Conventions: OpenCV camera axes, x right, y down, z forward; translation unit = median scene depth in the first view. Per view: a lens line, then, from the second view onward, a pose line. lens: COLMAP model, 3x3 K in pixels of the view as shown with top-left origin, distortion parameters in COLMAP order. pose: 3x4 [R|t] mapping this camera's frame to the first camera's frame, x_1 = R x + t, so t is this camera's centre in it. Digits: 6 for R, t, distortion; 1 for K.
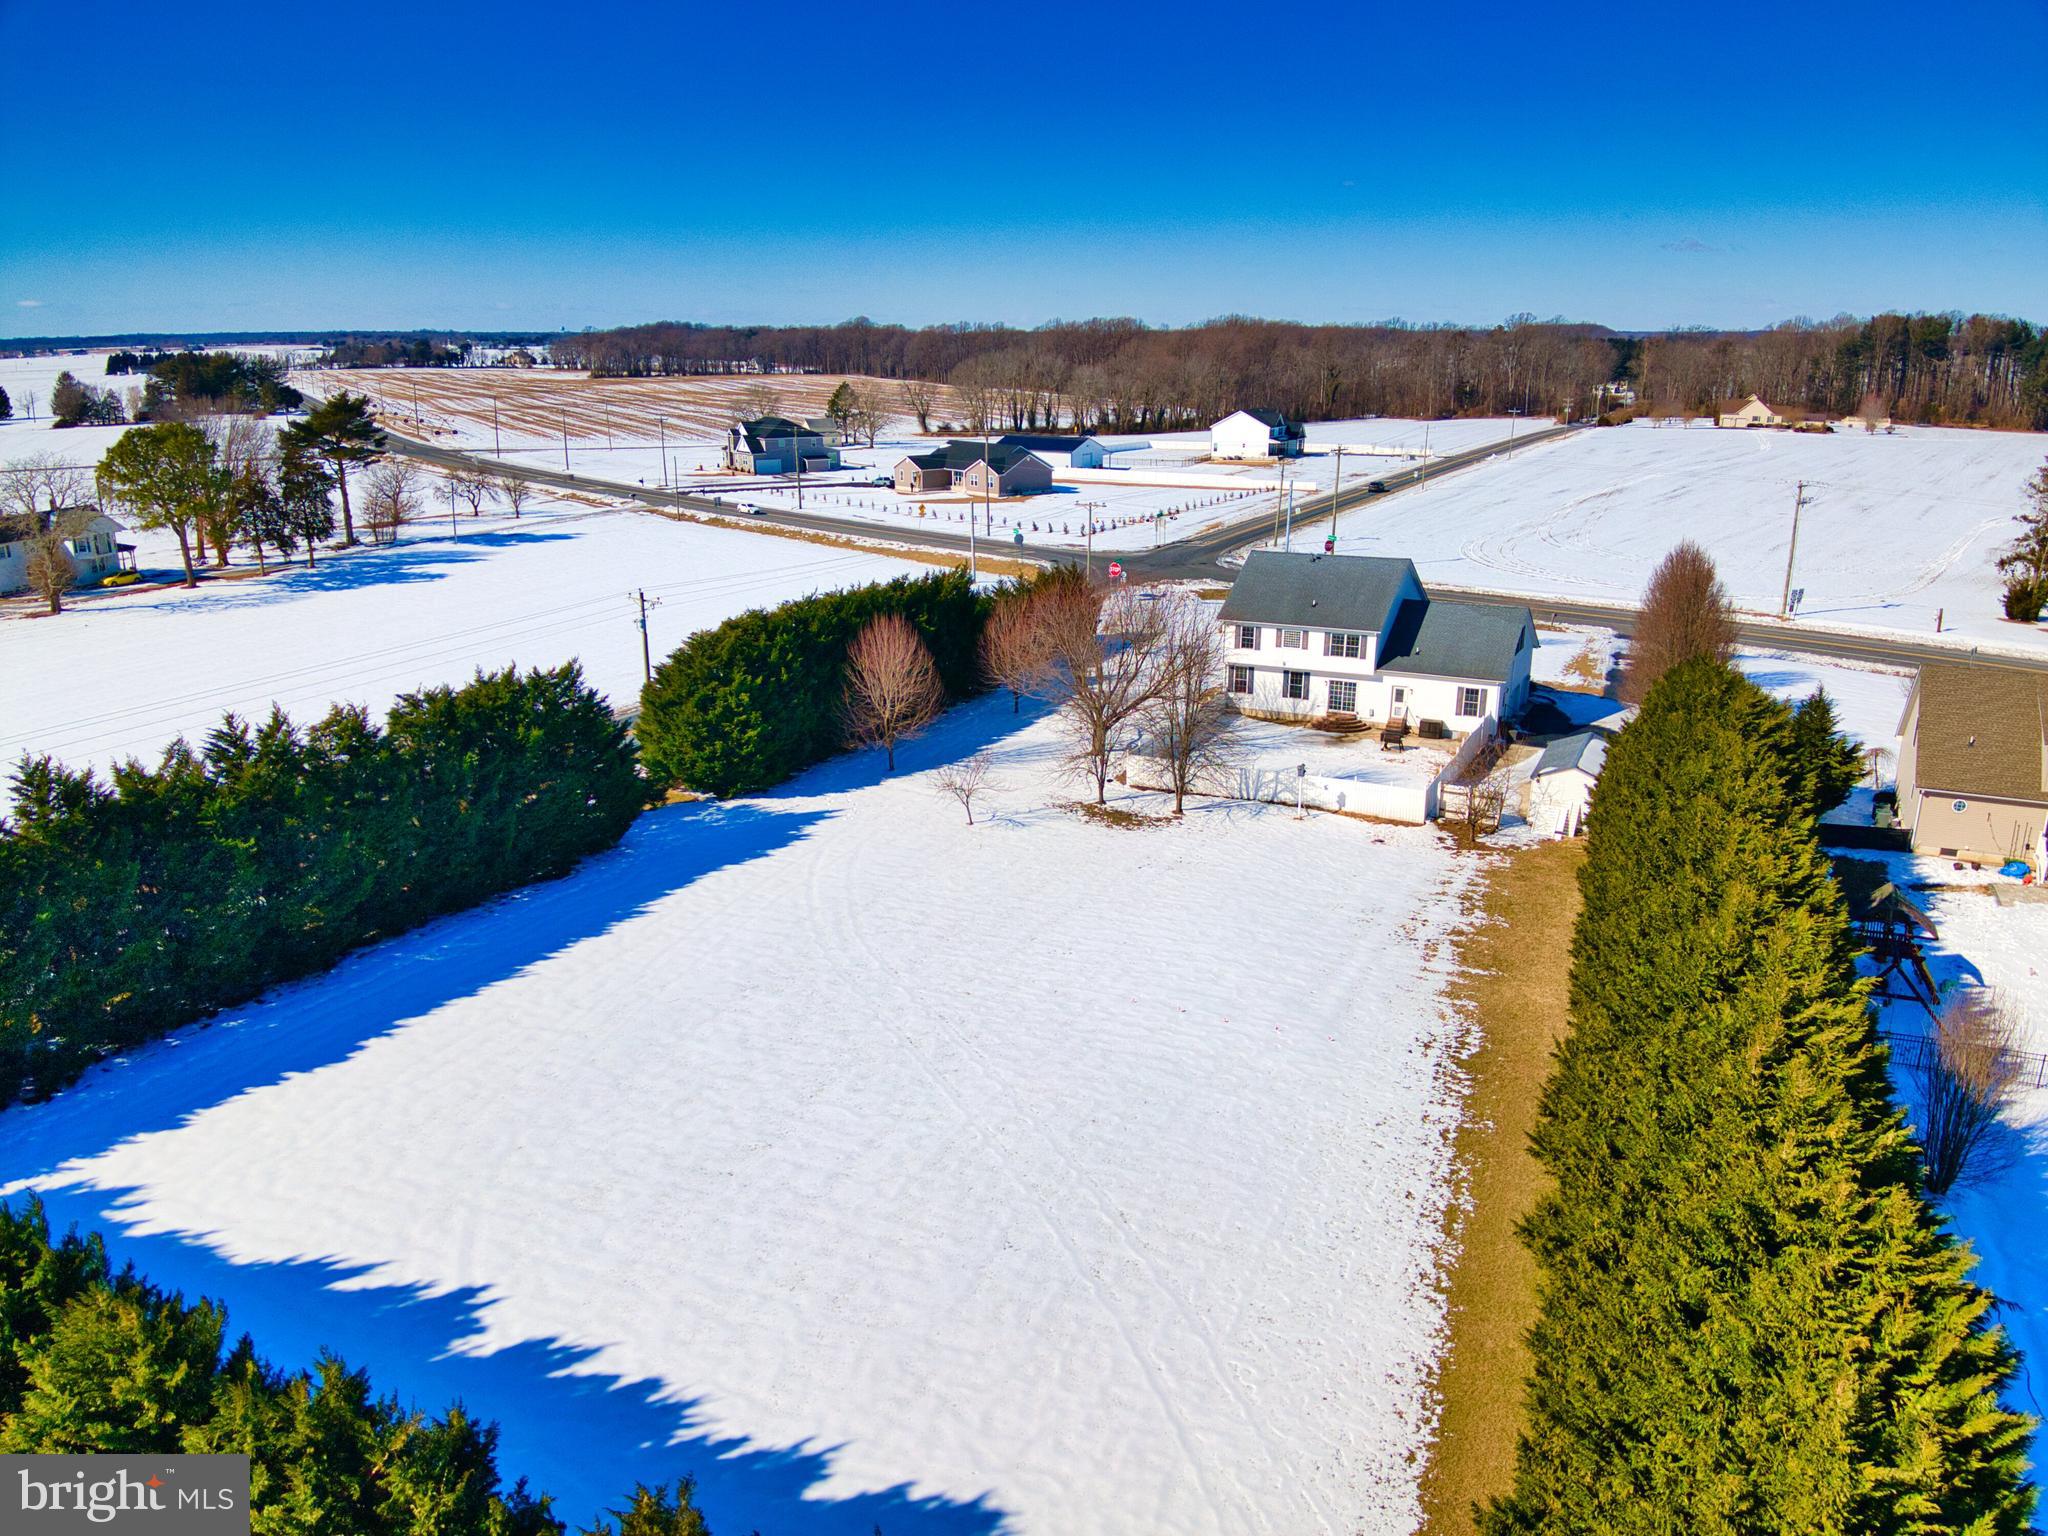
lens RADIAL K [[1473.8, 0, 1029.7], [0, 1473.8, 799.0], [0, 0, 1]] dist [0.138635, -0.260193]
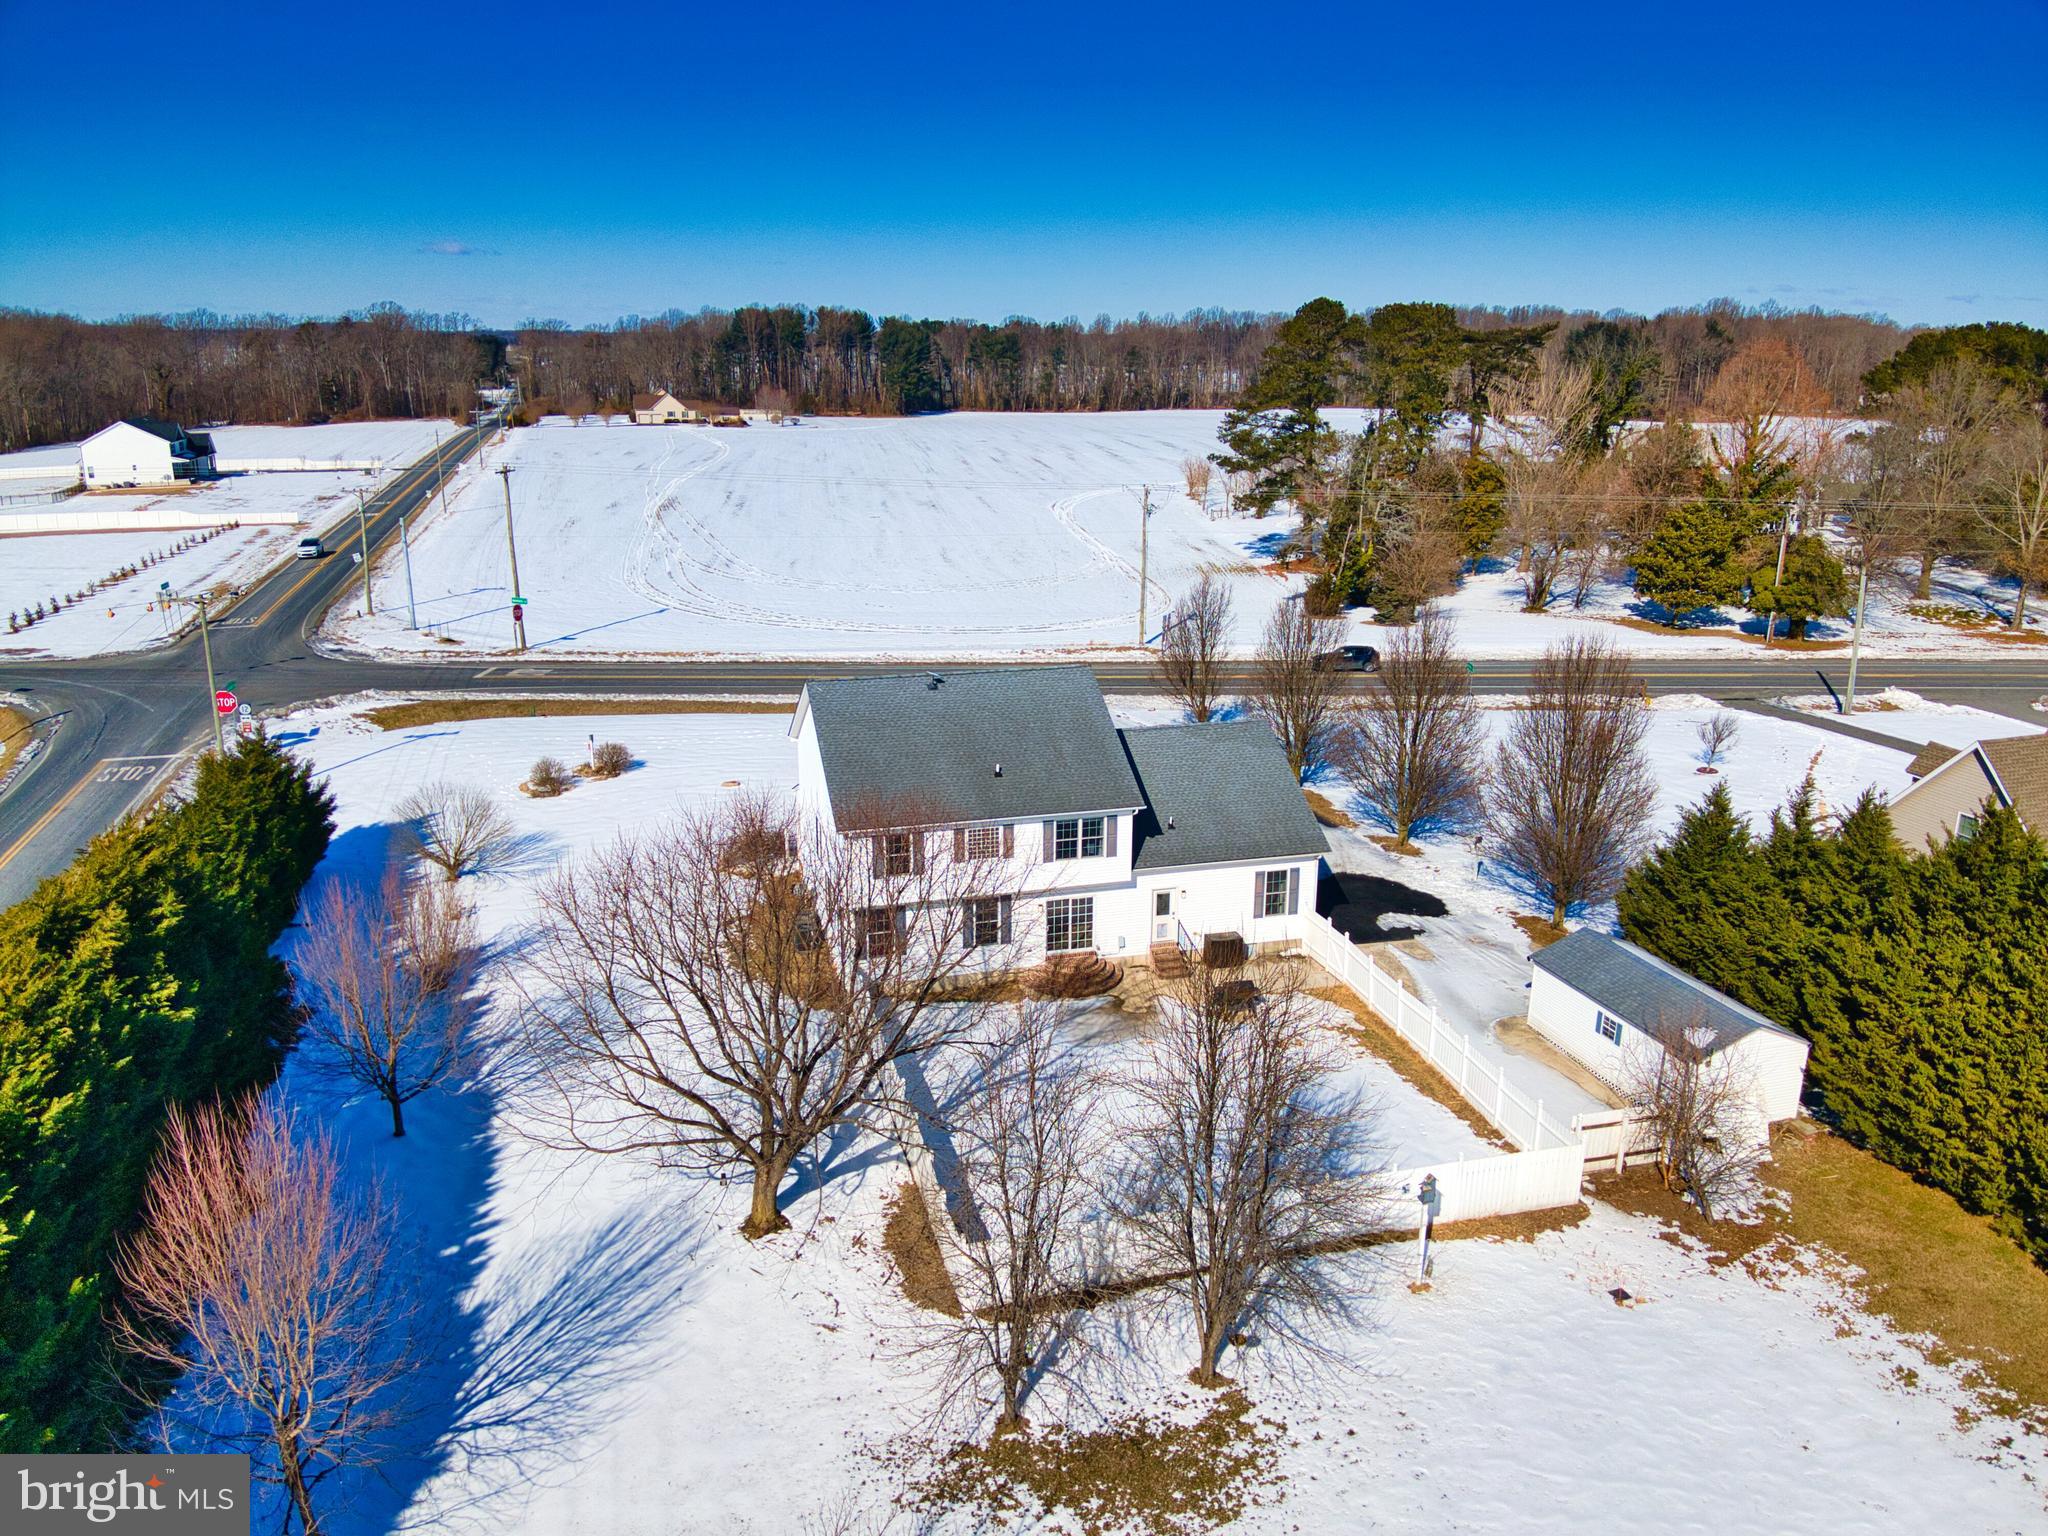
lens RADIAL K [[1473.8, 0, 1029.7], [0, 1473.8, 799.0], [0, 0, 1]] dist [0.138635, -0.260193]
pose [[0.731204, -0.198623, 0.652603, -0.055736], [0.198538, 0.977221, 0.074971, -0.060206], [-0.652628, 0.074747, 0.753982, 0.225306]]
